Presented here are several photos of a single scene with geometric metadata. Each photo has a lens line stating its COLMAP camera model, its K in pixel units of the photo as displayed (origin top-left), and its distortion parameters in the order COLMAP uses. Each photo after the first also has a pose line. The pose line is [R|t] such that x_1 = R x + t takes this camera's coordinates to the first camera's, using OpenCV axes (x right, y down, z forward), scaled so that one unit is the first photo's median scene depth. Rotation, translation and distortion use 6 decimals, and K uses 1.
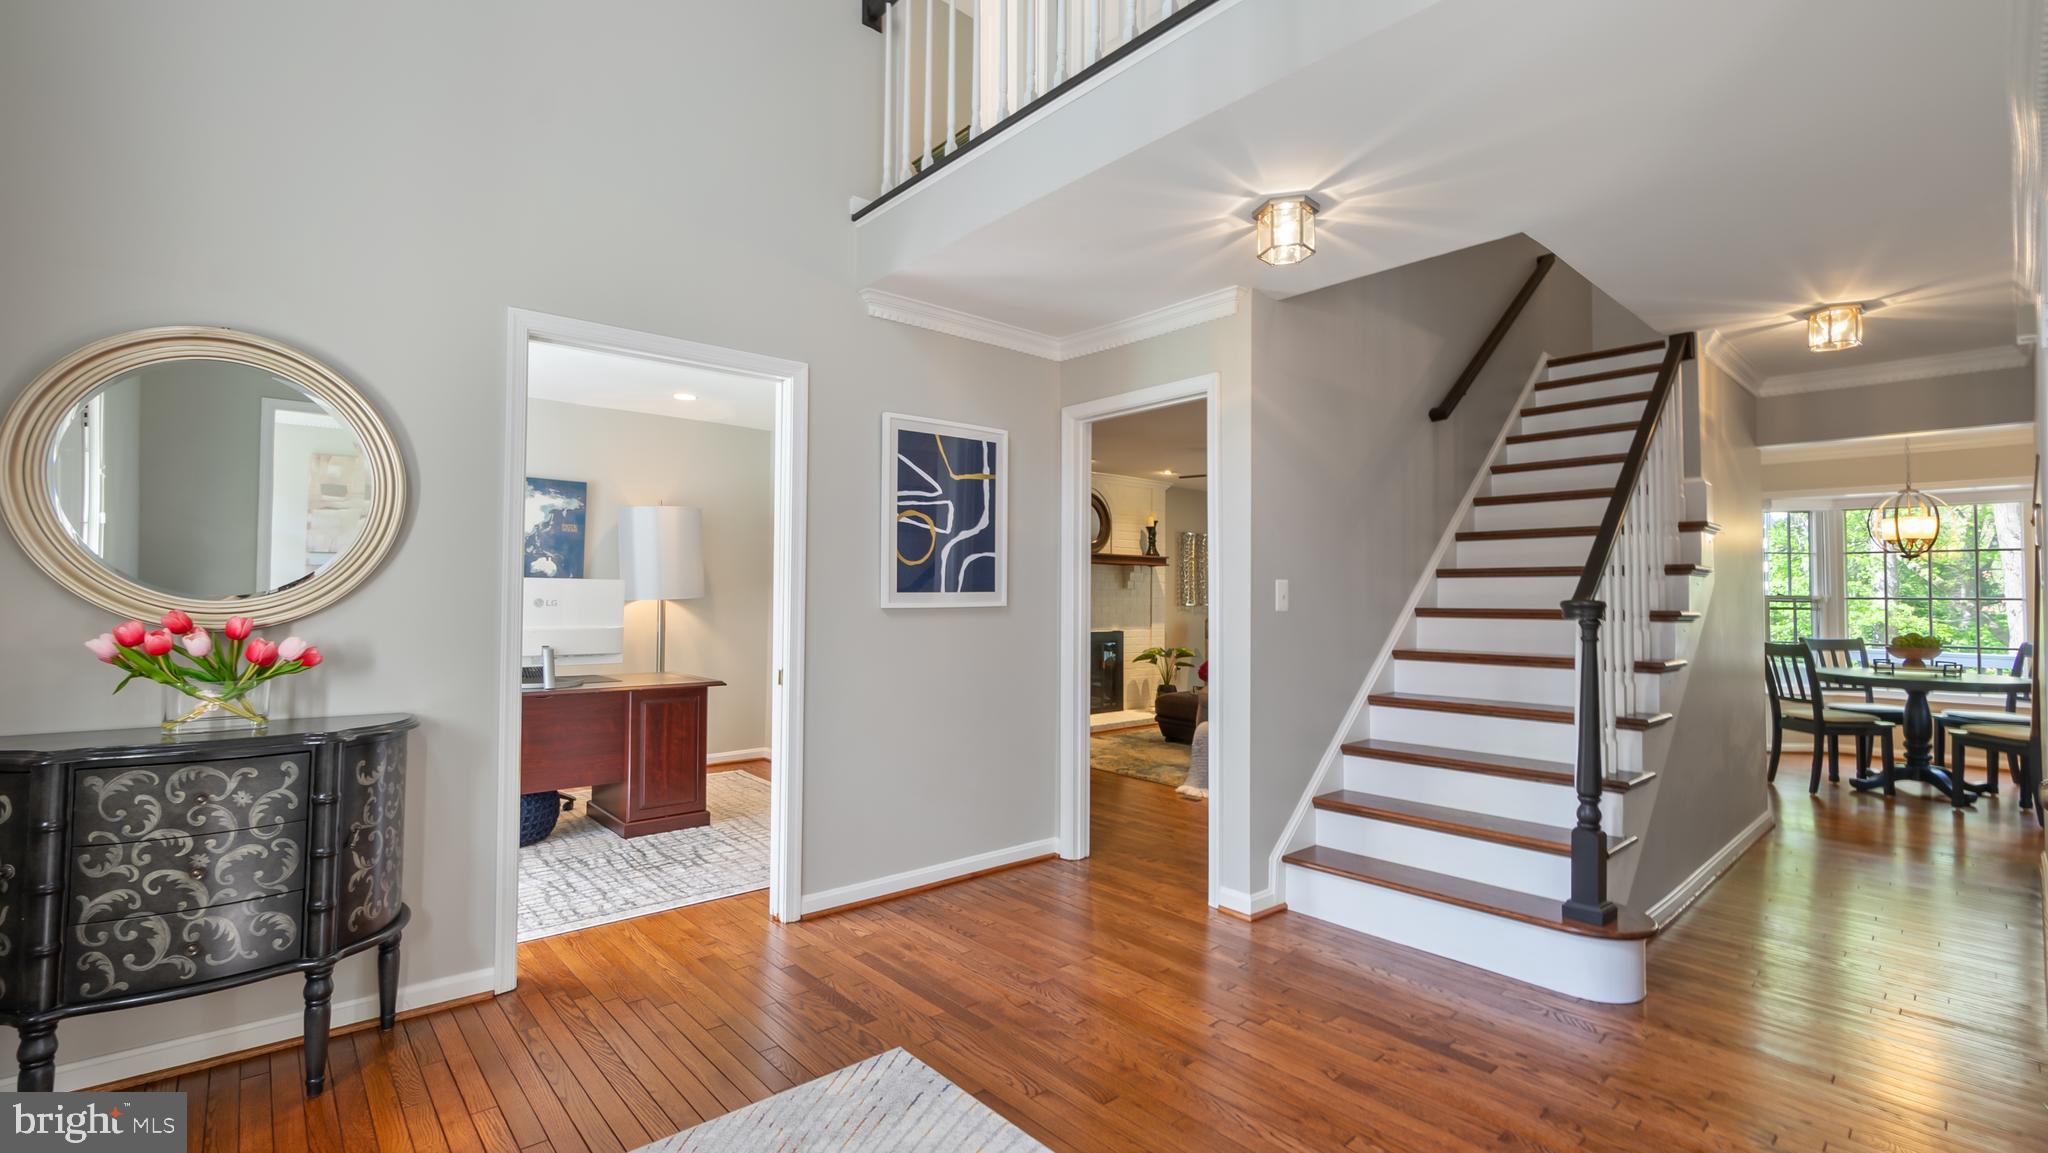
lens RADIAL K [[893.2, 0, 1034.2], [0, 893.2, 574.1], [0, 0, 1]] dist [-0.002191, -0.000037]
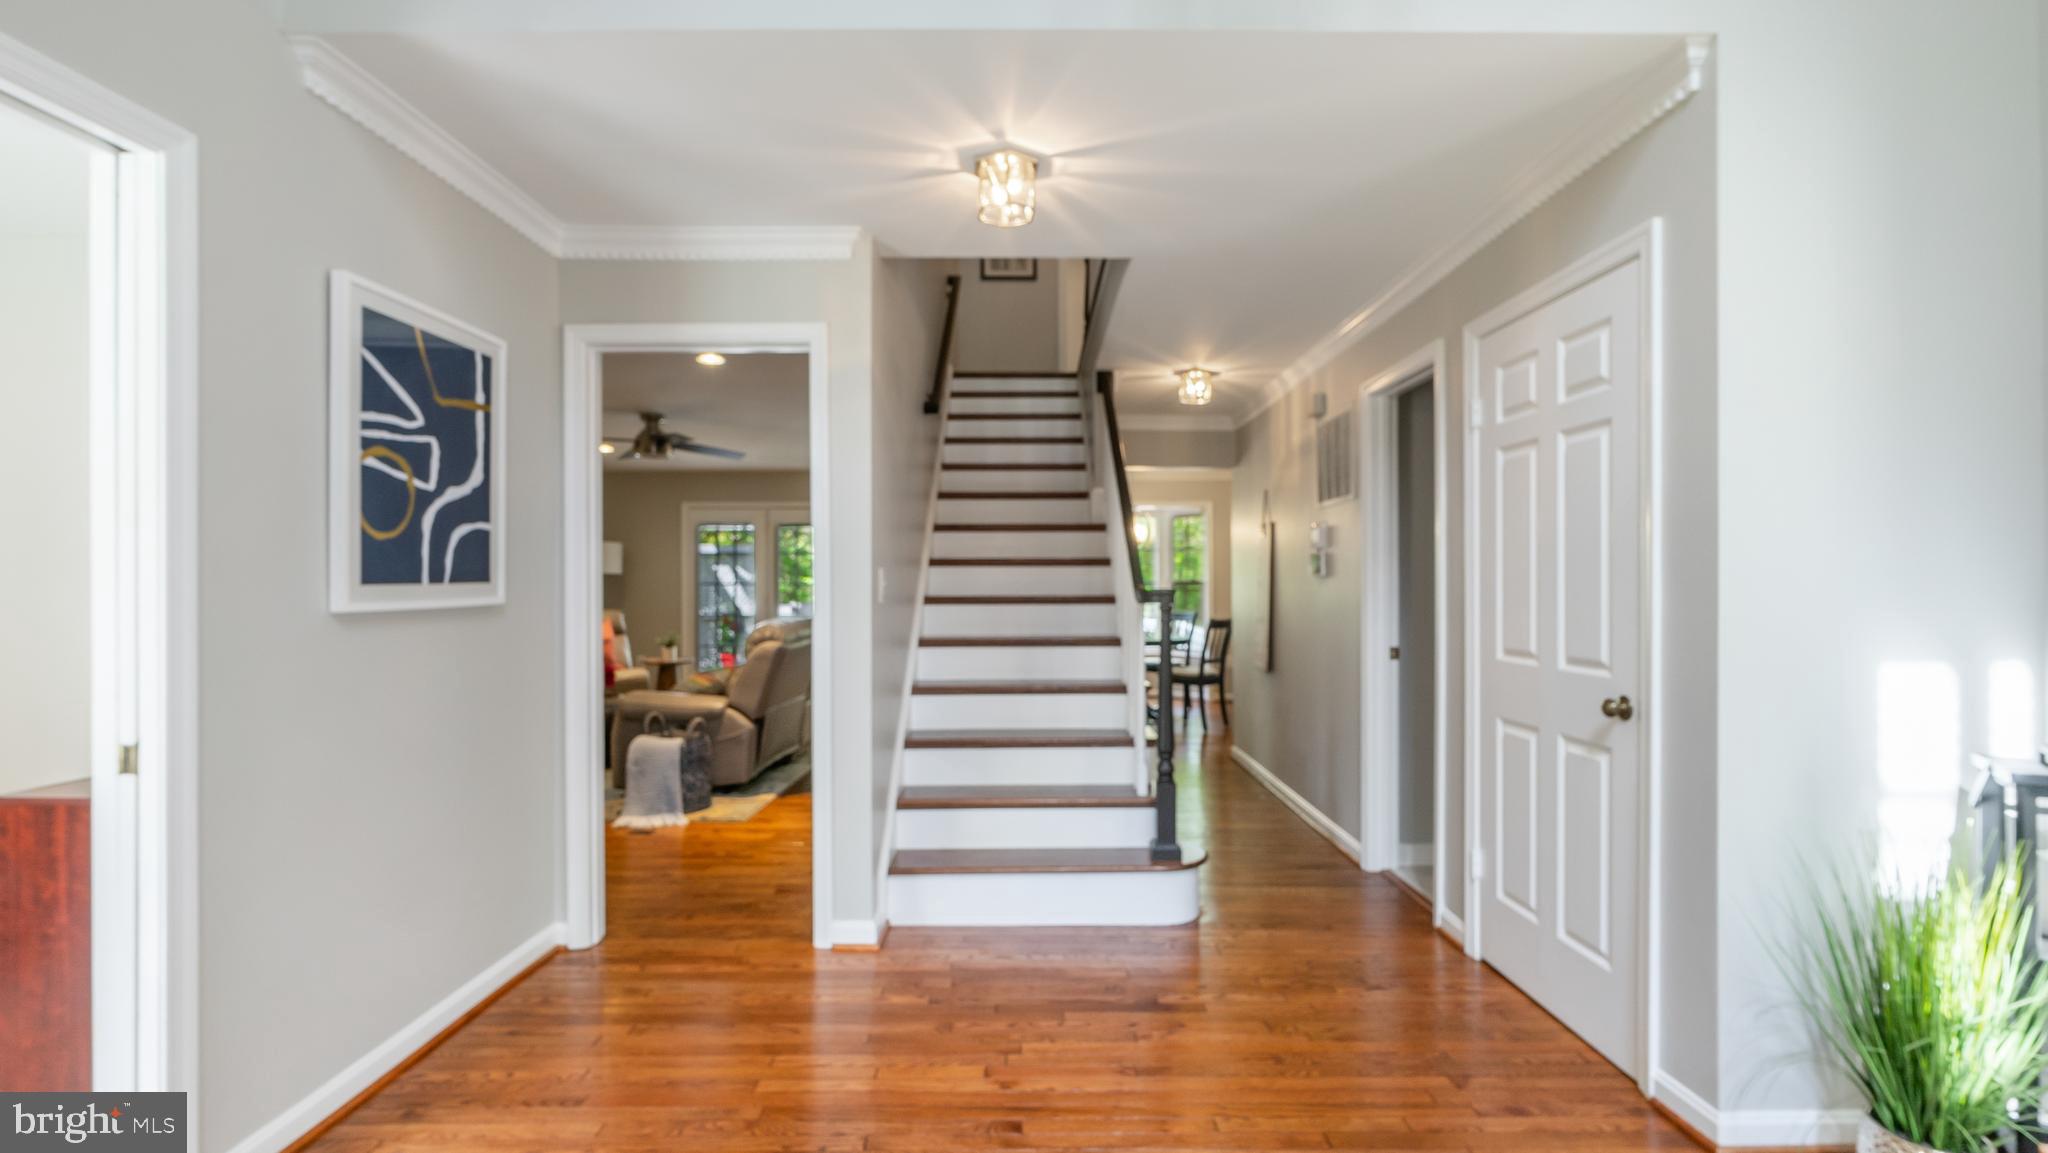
lens RADIAL K [[893.2, 0, 1039.8], [0, 893.2, 586.9], [0, 0, 1]] dist [-0.002191, -0.000037]
pose [[0.659069, -0.008855, 0.752030, -0.284470], [-0.013692, 0.999624, 0.023770, 0.001586], [-0.751958, -0.025962, 0.658700, 0.265083]]
